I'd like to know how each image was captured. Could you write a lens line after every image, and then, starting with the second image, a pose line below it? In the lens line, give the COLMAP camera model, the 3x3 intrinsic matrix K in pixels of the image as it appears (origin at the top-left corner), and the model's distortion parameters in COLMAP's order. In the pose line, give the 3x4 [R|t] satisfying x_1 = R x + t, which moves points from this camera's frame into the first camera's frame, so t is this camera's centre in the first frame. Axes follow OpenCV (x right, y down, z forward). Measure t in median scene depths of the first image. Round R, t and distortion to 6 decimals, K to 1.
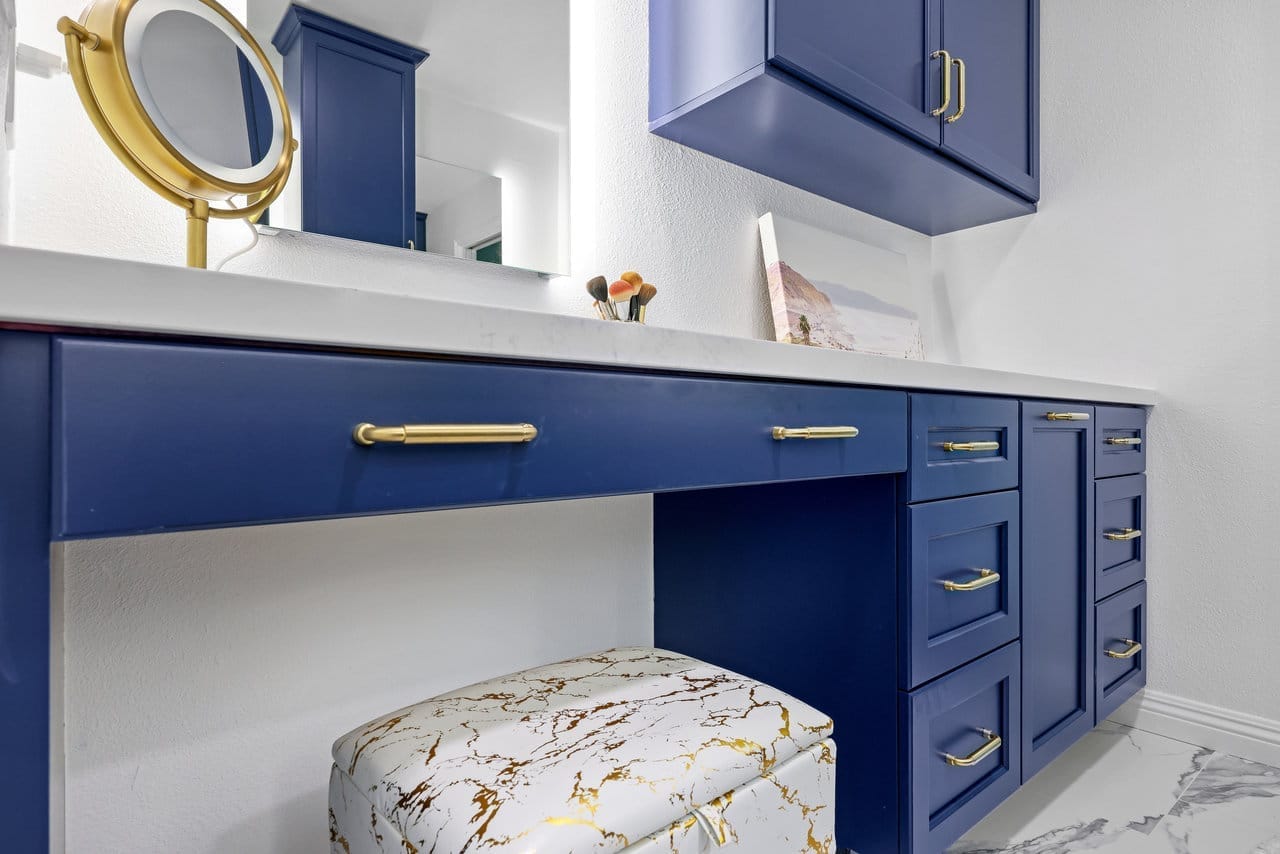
lens RADIAL K [[687.9, 0, 645.4], [0, 687.9, 426.8], [0, 0, 1]] dist [-0.004818, -0.001127]
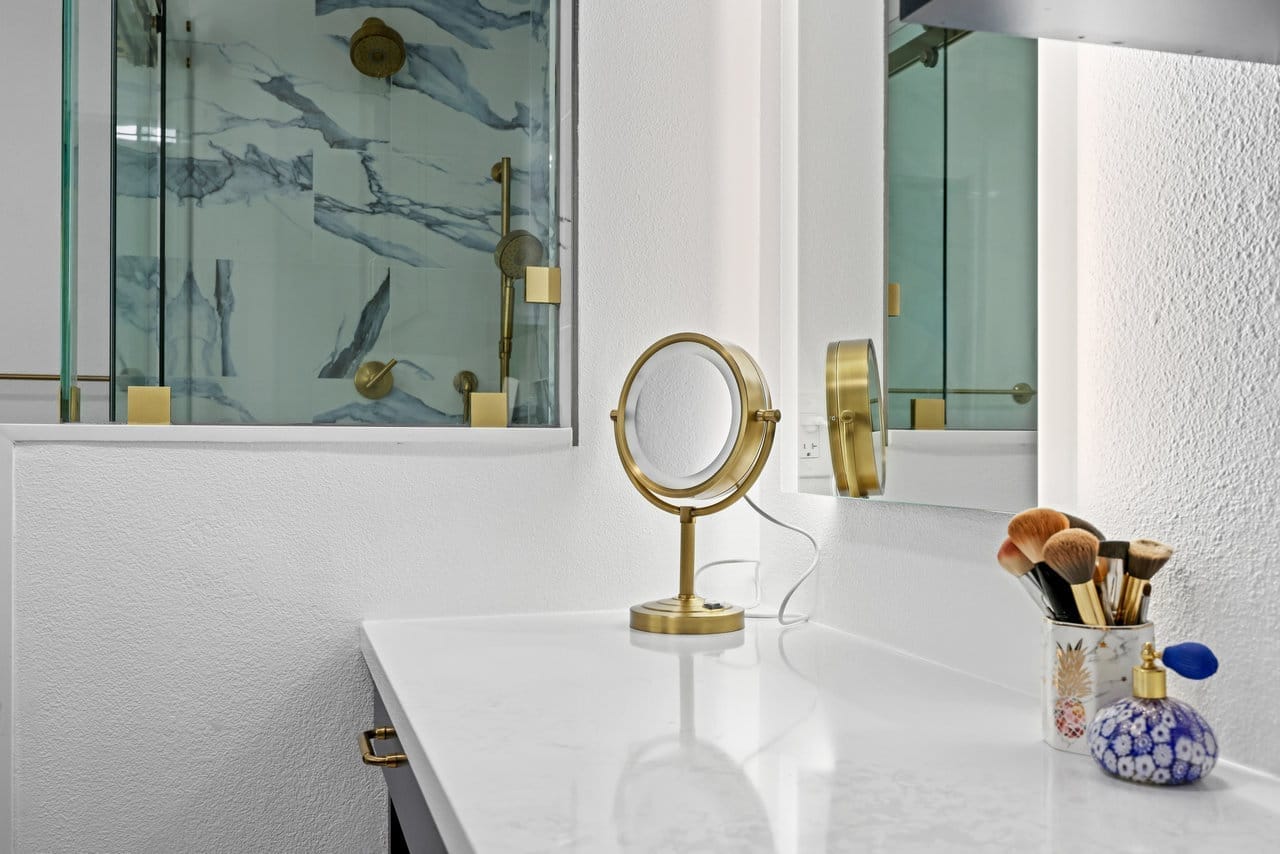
lens RADIAL K [[1201.3, 0, 642.4], [0, 1201.3, 426.7], [0, 0, 1]] dist [0.005338, 0.000000]
pose [[-0.388661, -0.015350, -0.921253, 0.618994], [-0.005247, 0.999882, -0.014447, -0.206557], [0.921366, -0.000781, -0.388696, 0.828629]]
